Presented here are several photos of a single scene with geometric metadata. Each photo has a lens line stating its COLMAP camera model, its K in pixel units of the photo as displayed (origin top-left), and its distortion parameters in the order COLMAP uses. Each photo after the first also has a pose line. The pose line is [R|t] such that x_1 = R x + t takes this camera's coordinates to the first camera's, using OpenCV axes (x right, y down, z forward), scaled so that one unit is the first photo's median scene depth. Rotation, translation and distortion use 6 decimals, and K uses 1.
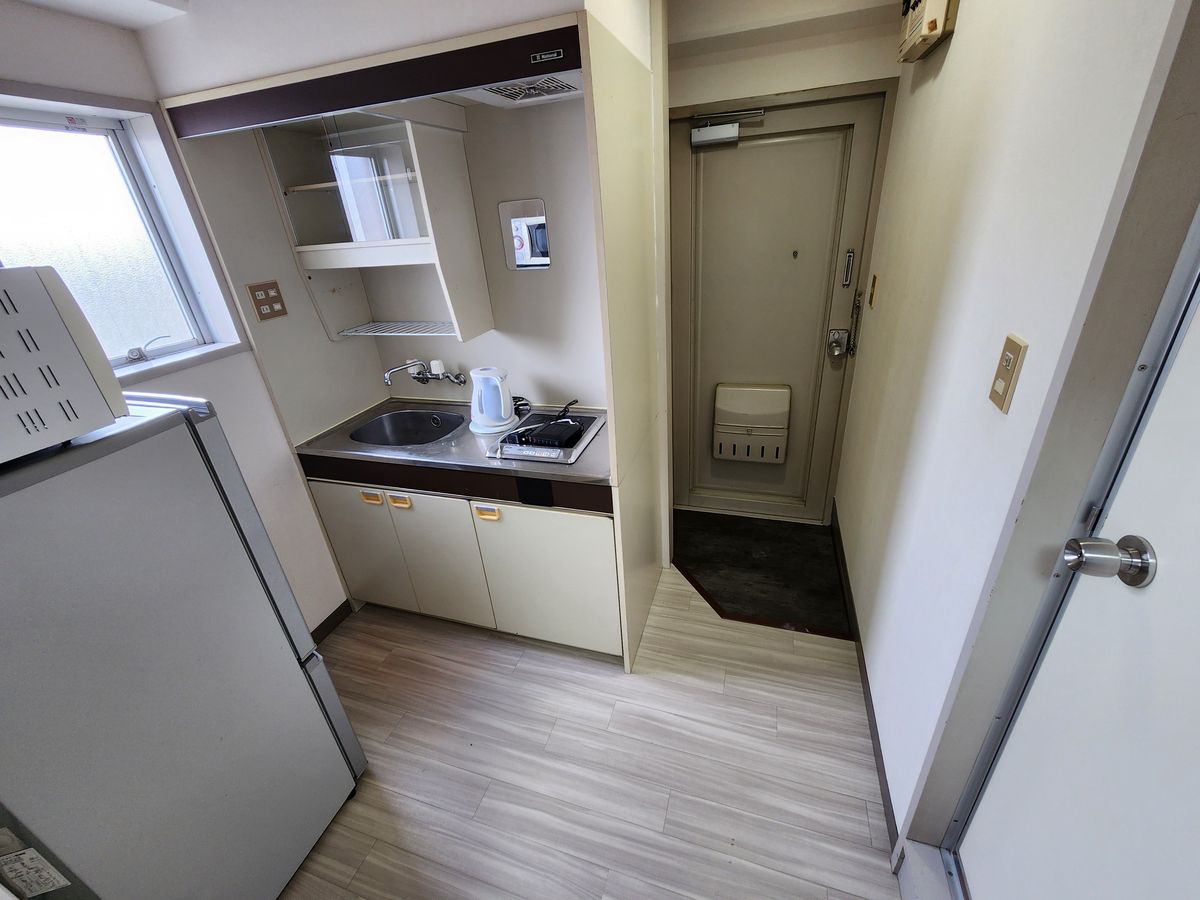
lens RADIAL K [[490.1, 0, 601.6], [0, 490.1, 439.8], [0, 0, 1]] dist [0.002690, -0.001949]
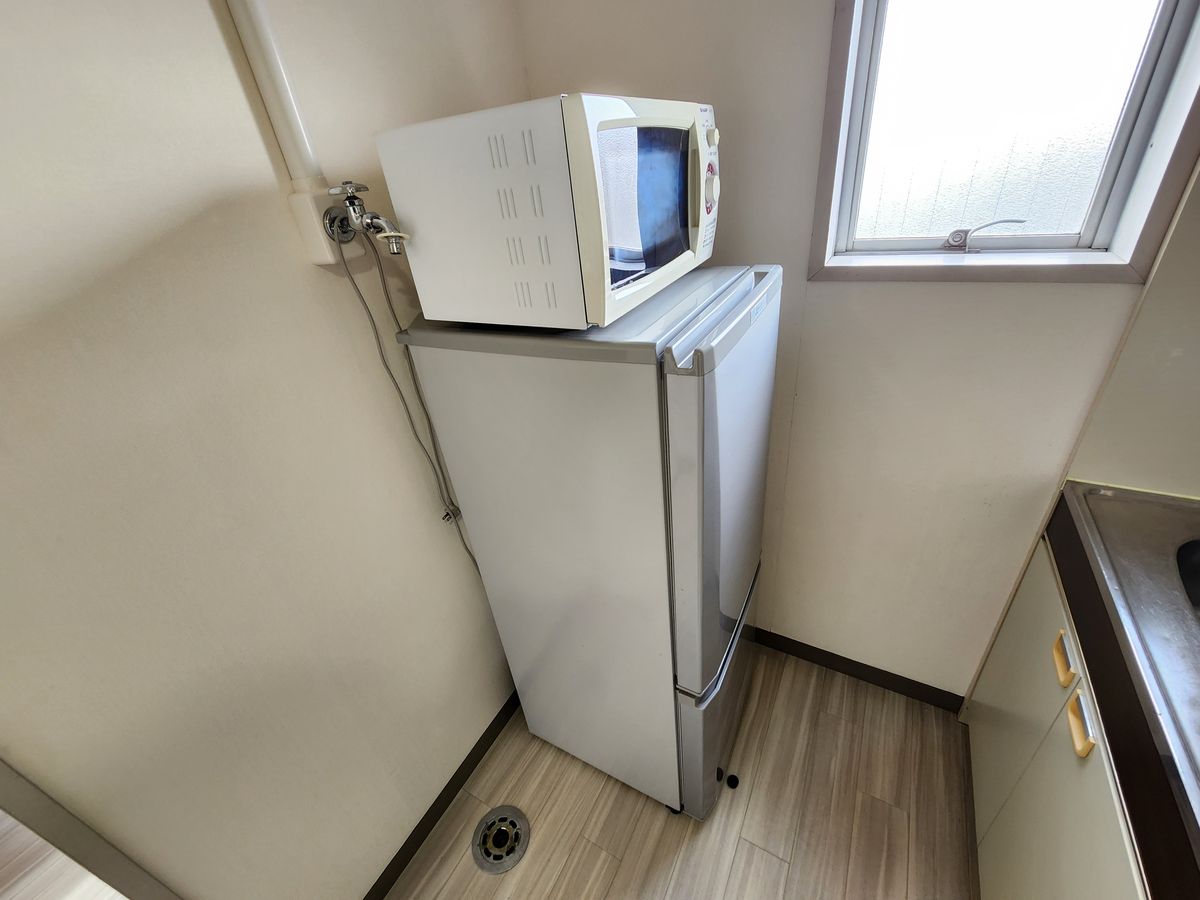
lens RADIAL K [[490.1, 0, 600.5], [0, 490.1, 445.5], [0, 0, 1]] dist [0.002690, -0.001949]
pose [[-0.189572, 0.565782, -0.802467, -0.140766], [-0.309543, 0.741172, 0.595691, -0.188776], [0.931797, 0.361324, 0.034629, 0.551719]]
